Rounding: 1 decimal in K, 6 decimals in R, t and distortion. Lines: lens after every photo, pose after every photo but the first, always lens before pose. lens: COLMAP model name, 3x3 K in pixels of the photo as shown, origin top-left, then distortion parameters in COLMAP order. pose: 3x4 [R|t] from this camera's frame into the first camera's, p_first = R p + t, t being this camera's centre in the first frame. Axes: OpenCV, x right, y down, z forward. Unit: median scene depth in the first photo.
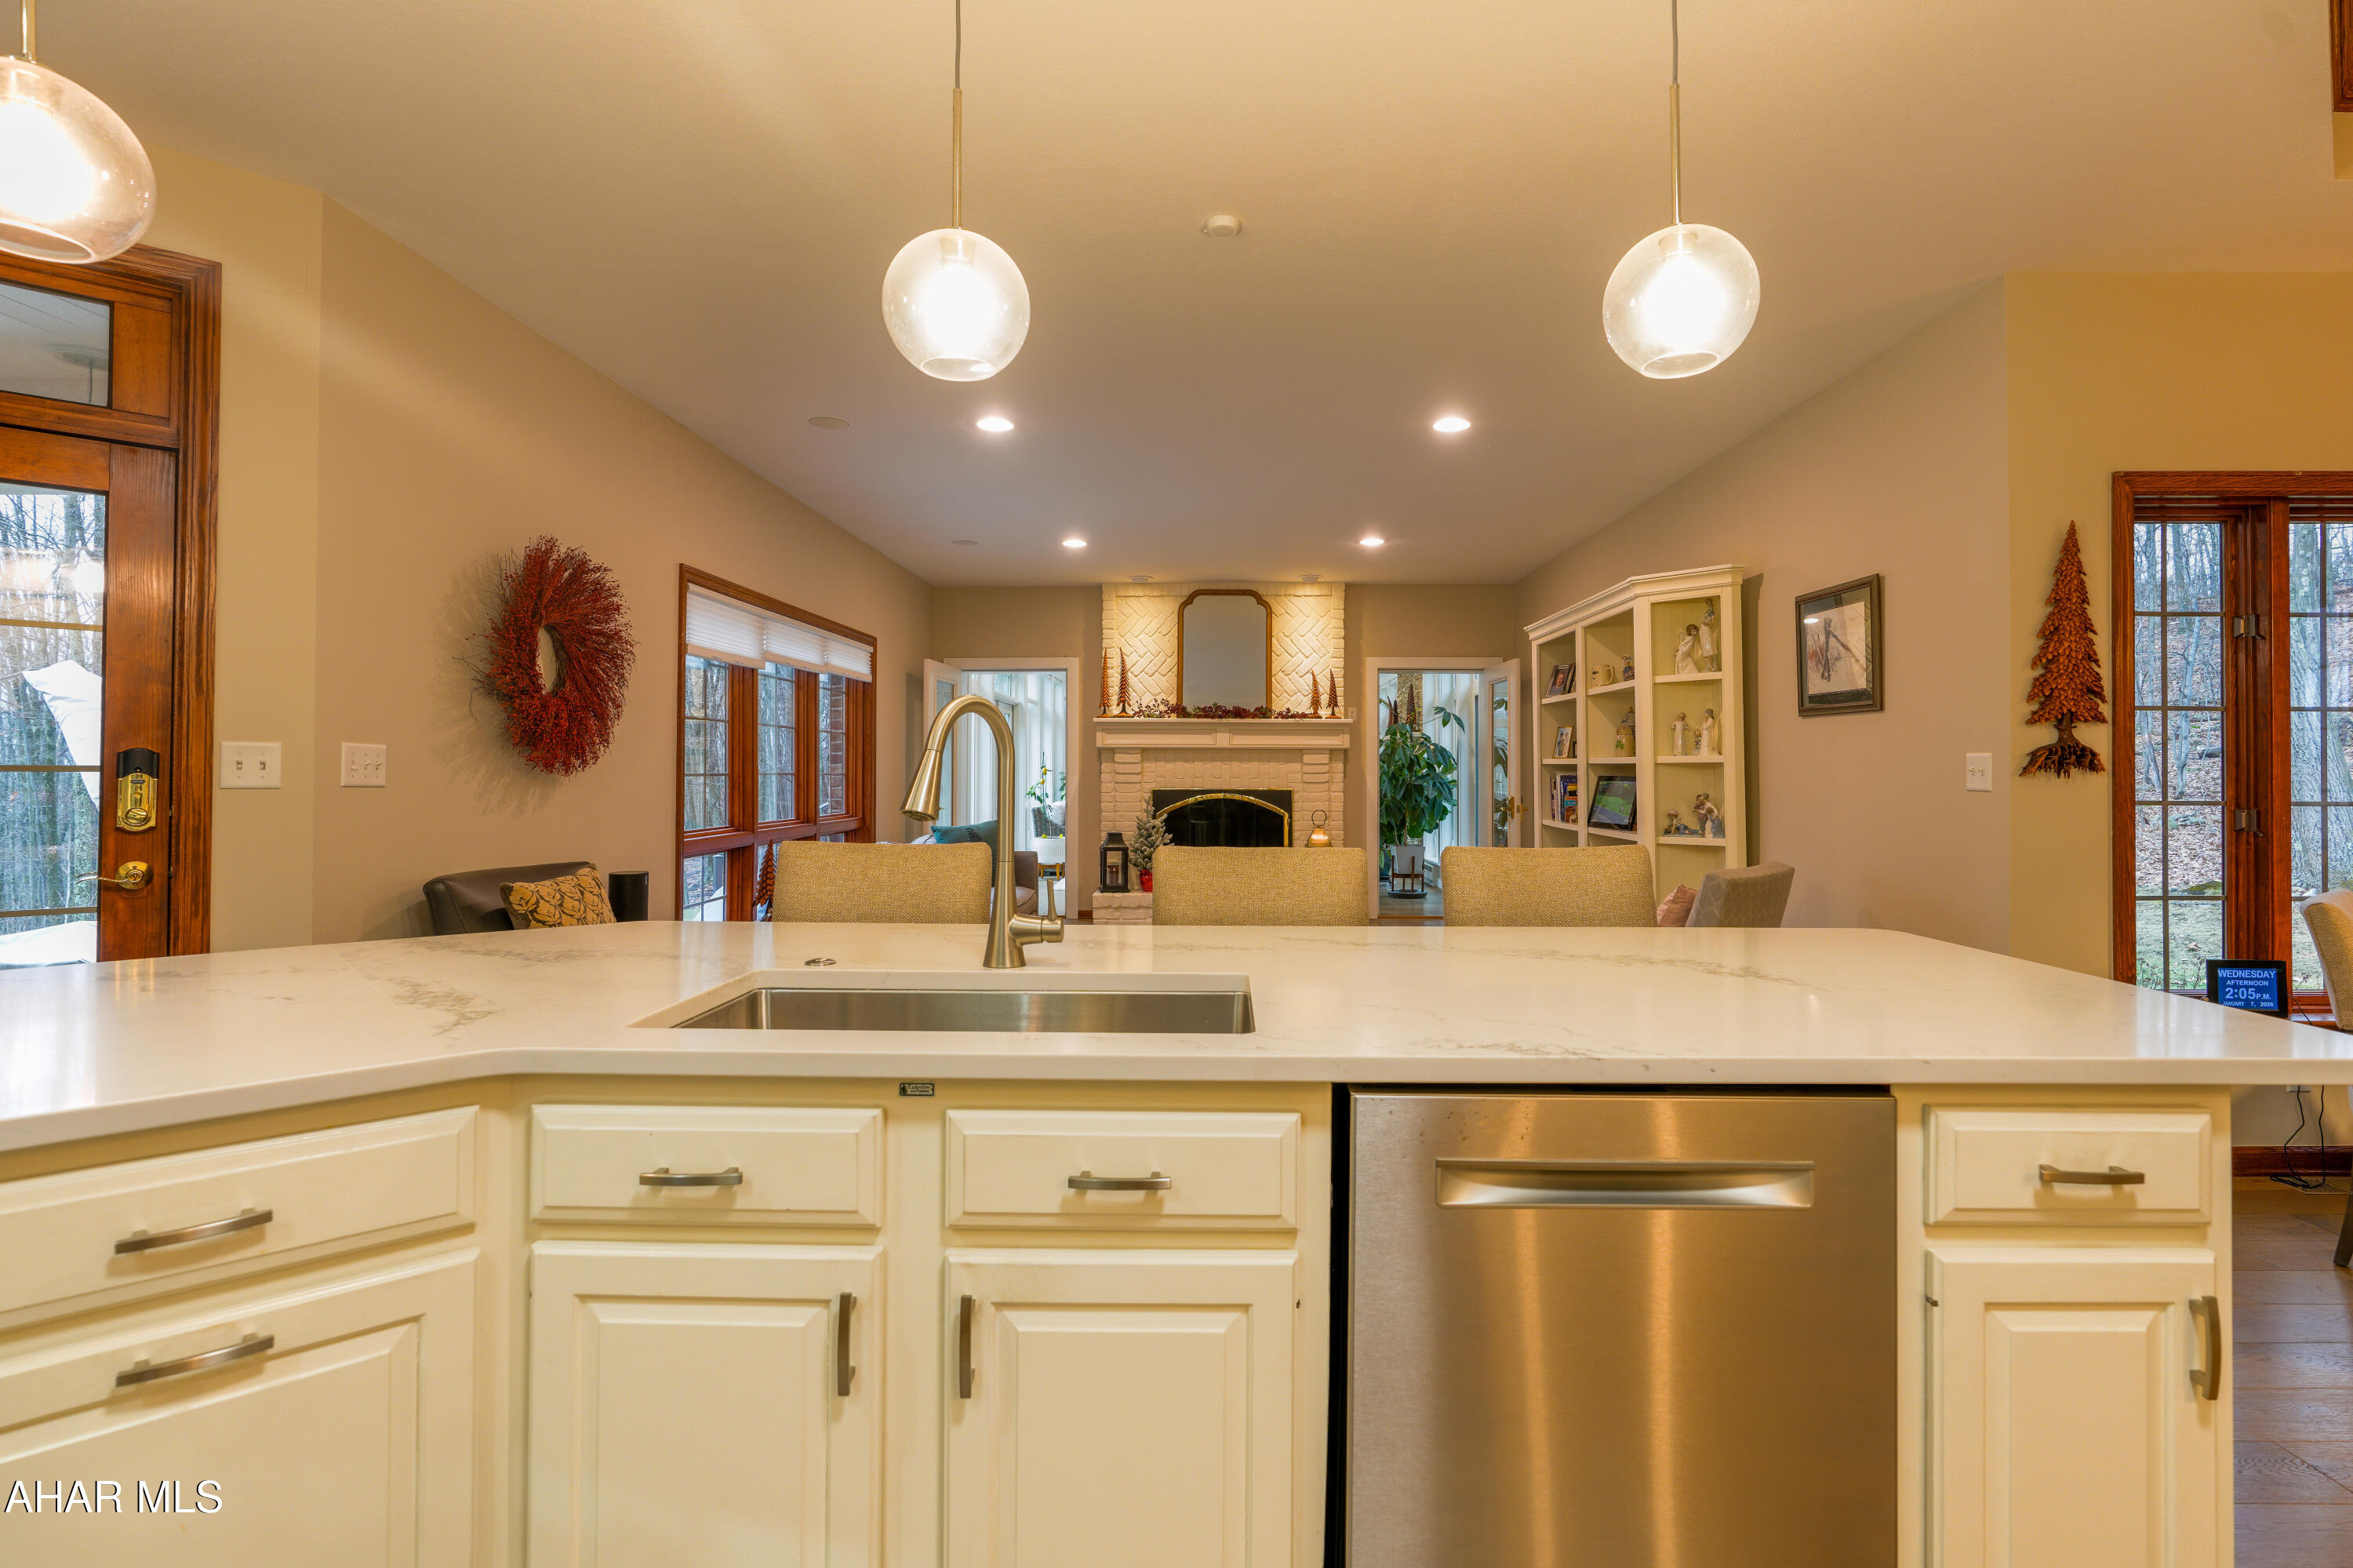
lens RADIAL K [[1151.2, 0, 1158.1], [0, 1151.2, 776.2], [0, 0, 1]] dist [0.021668, -0.000398]
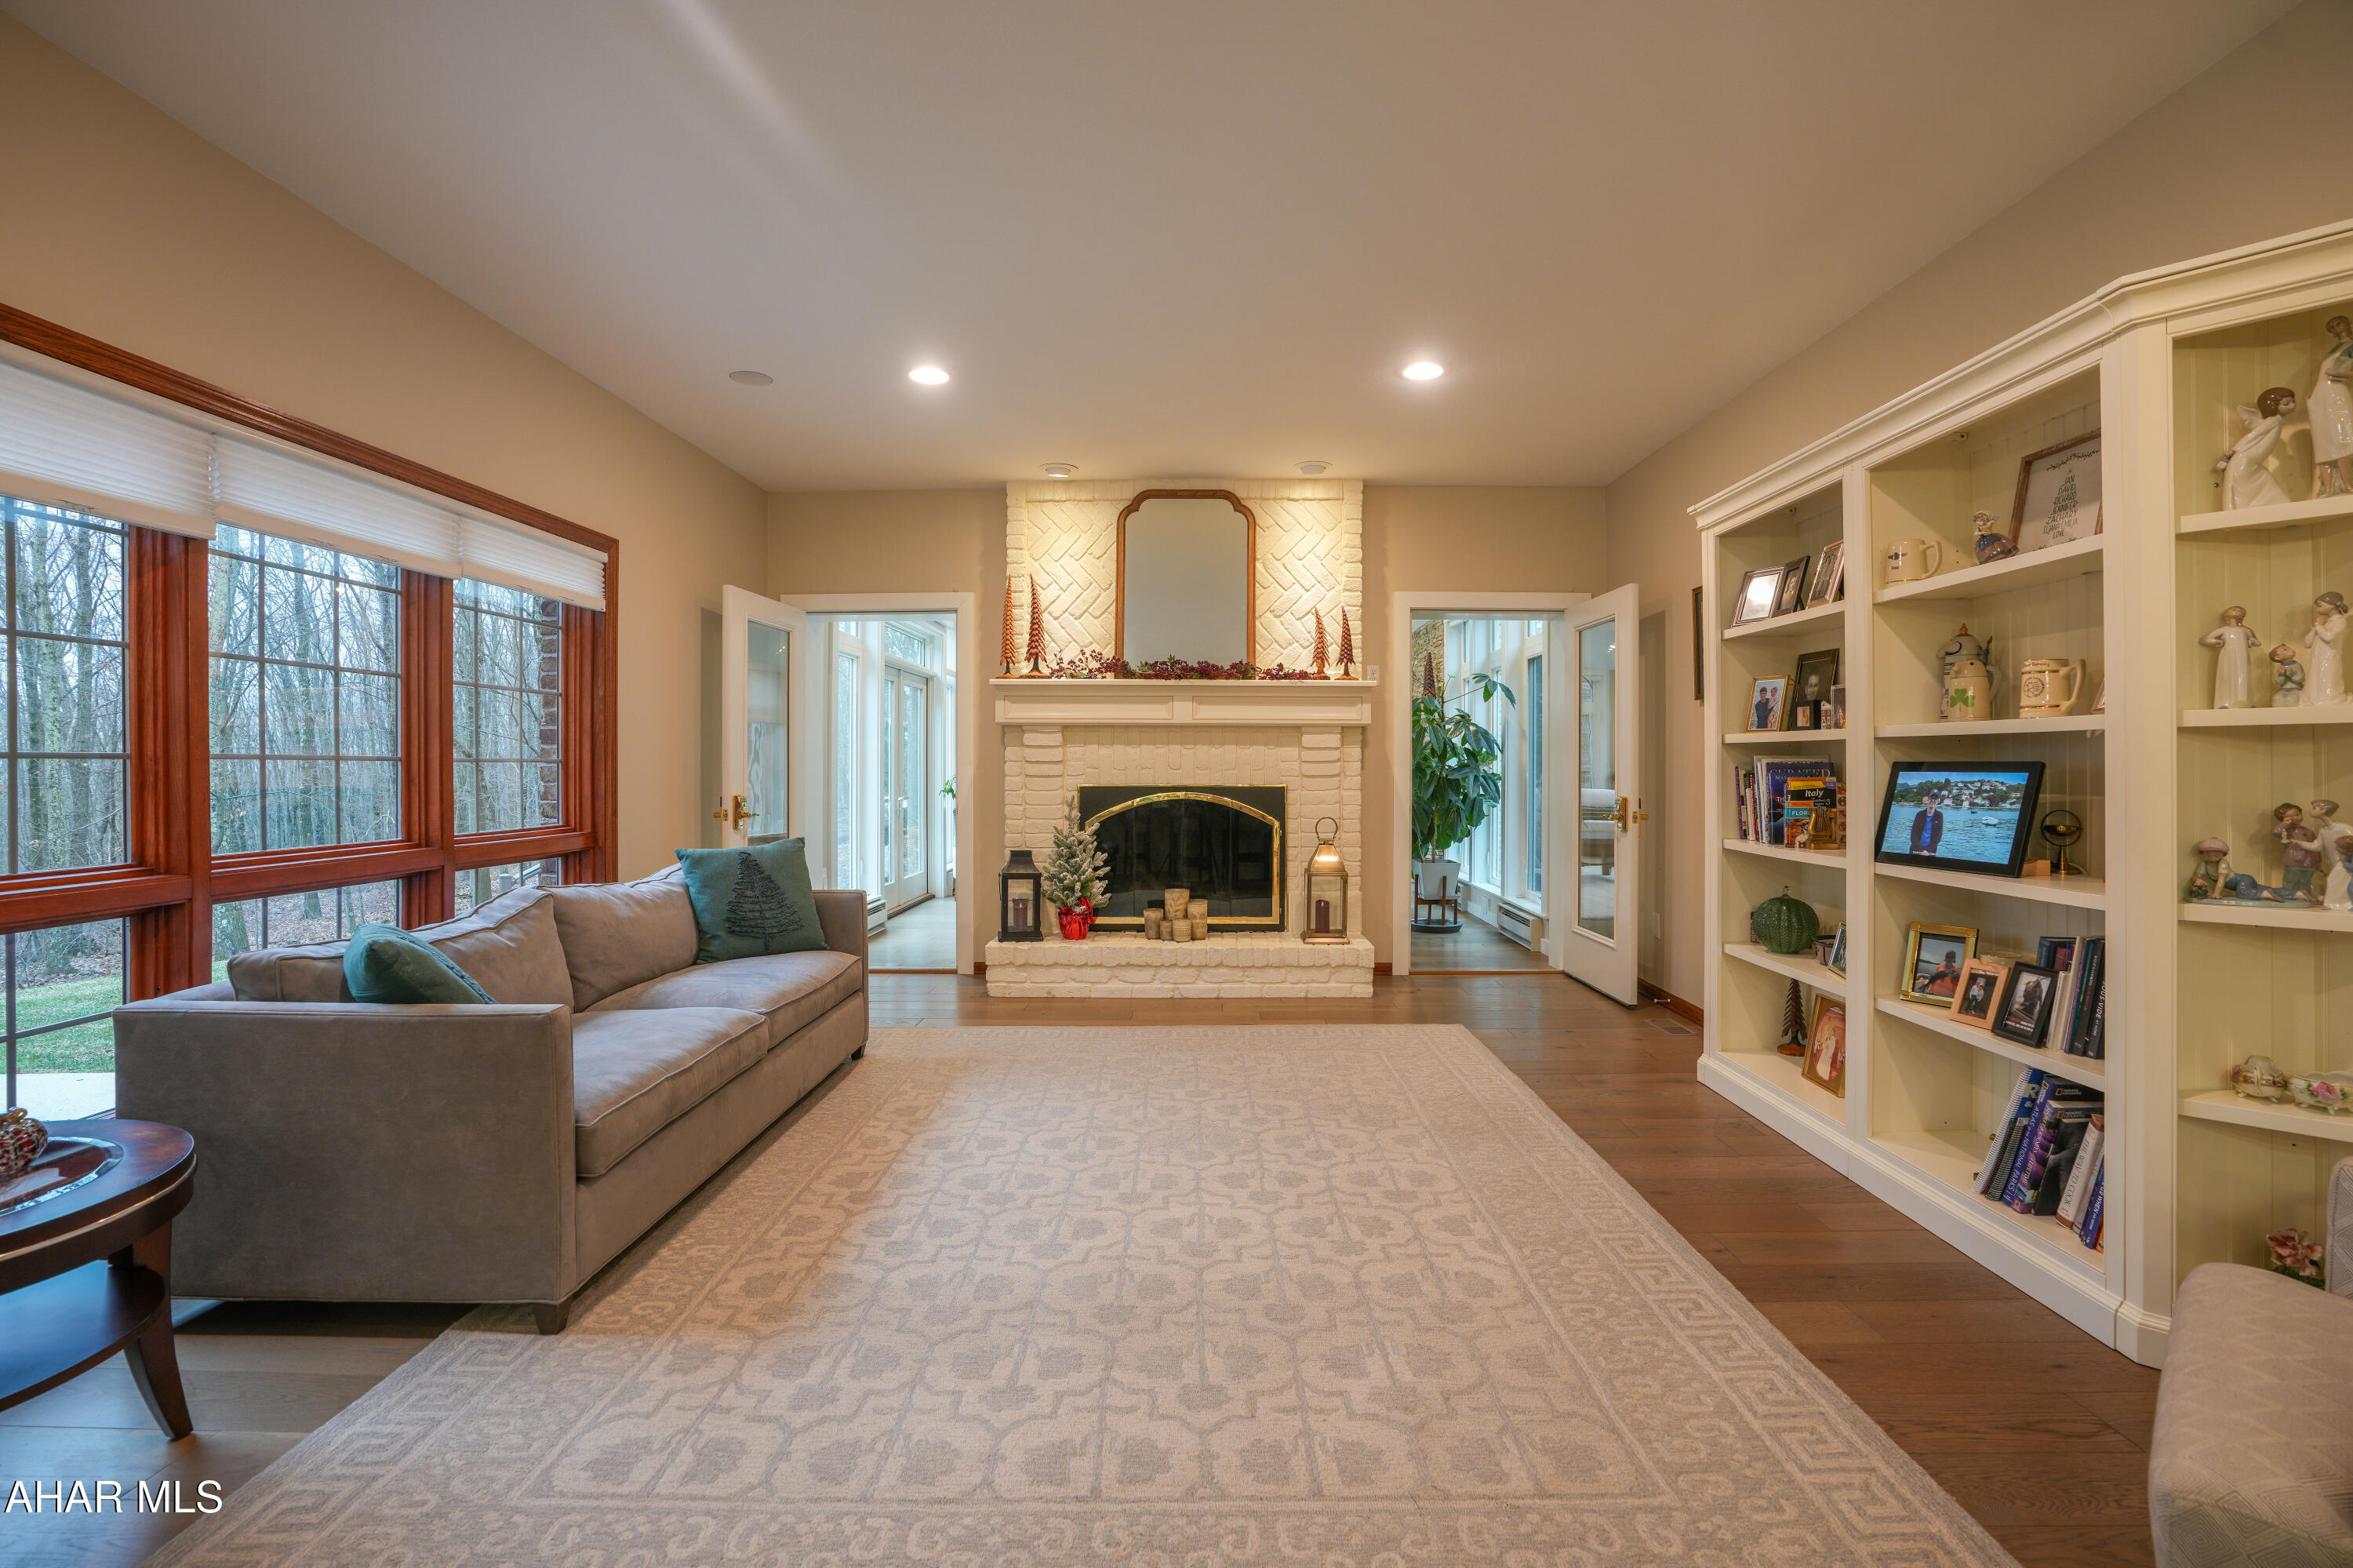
lens RADIAL K [[1103.6, 0, 1182.0], [0, 1103.6, 780.9], [0, 0, 1]] dist [-0.063306, 0.023508]
pose [[0.999387, 0.000342, 0.034994, 0.033352], [-0.000660, 0.999959, 0.009069, 0.002866], [-0.034990, -0.009087, 0.999346, 0.359057]]
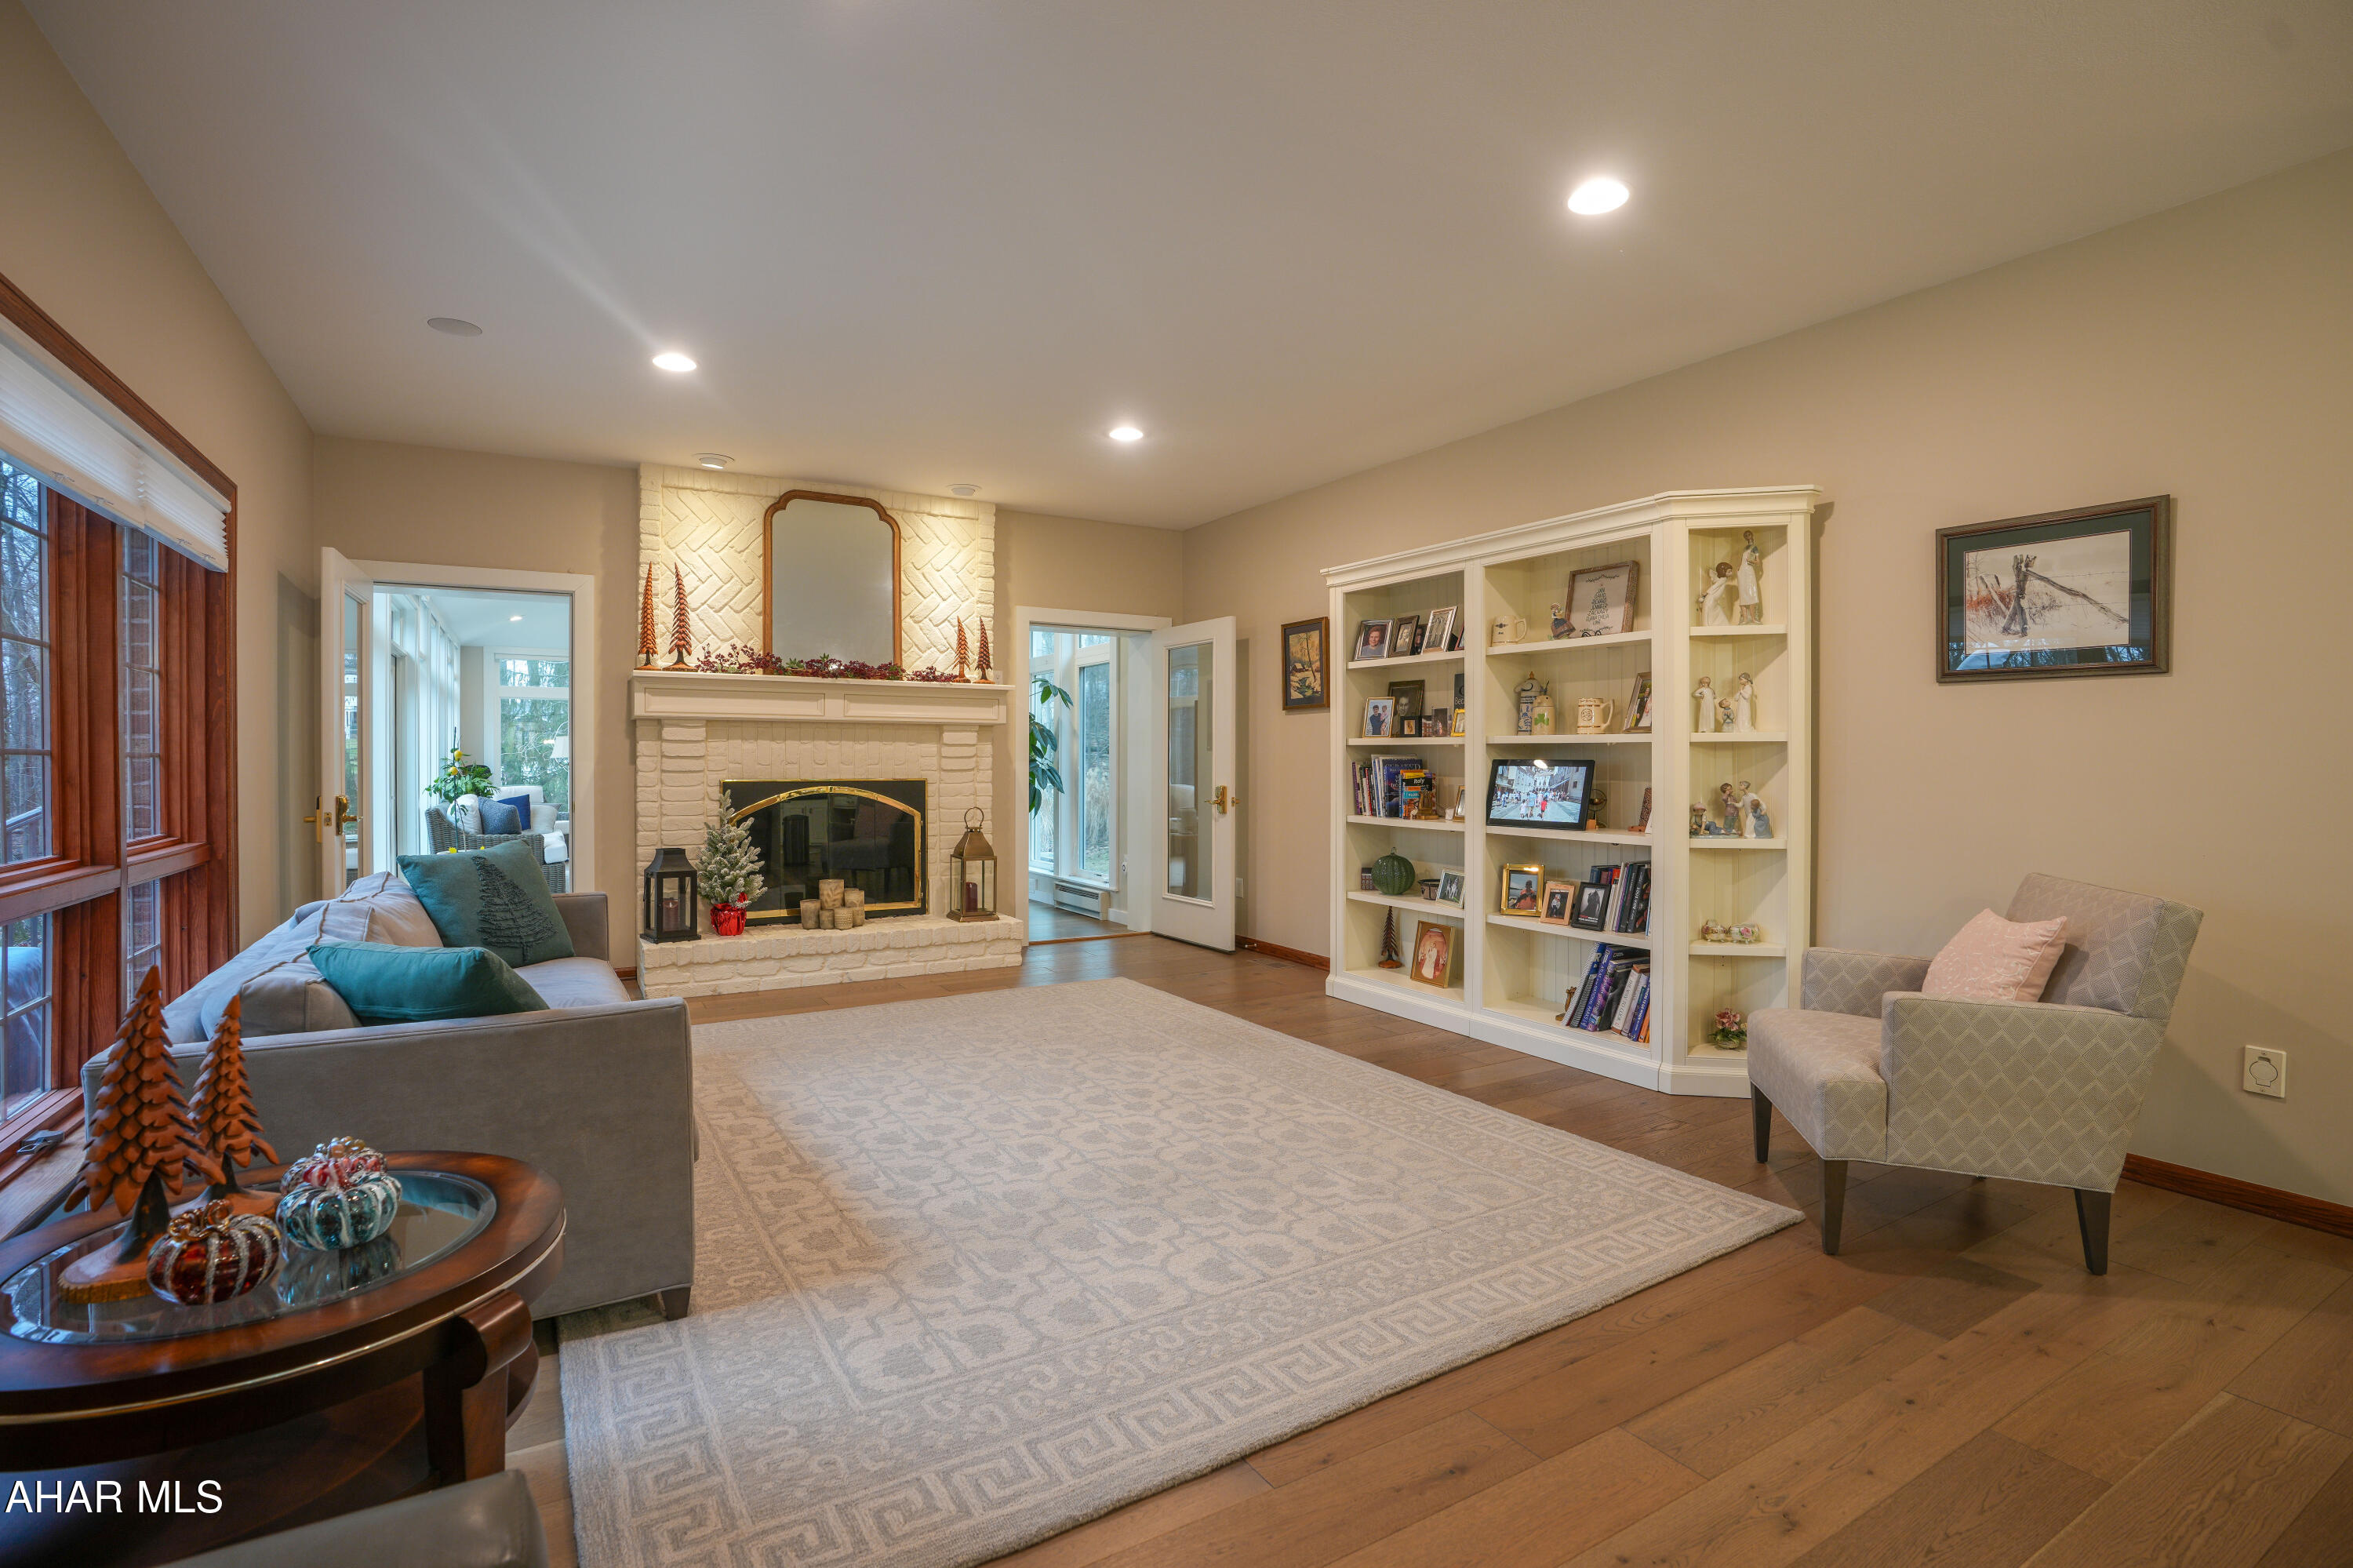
lens RADIAL K [[1103.6, 0, 1165.2], [0, 1103.6, 787.7], [0, 0, 1]] dist [-0.063306, 0.023508]
pose [[0.837035, -0.011755, 0.547023, -0.139939], [0.000151, 0.999774, 0.021253, 0.001972], [-0.547149, -0.017706, 0.836848, 0.336337]]
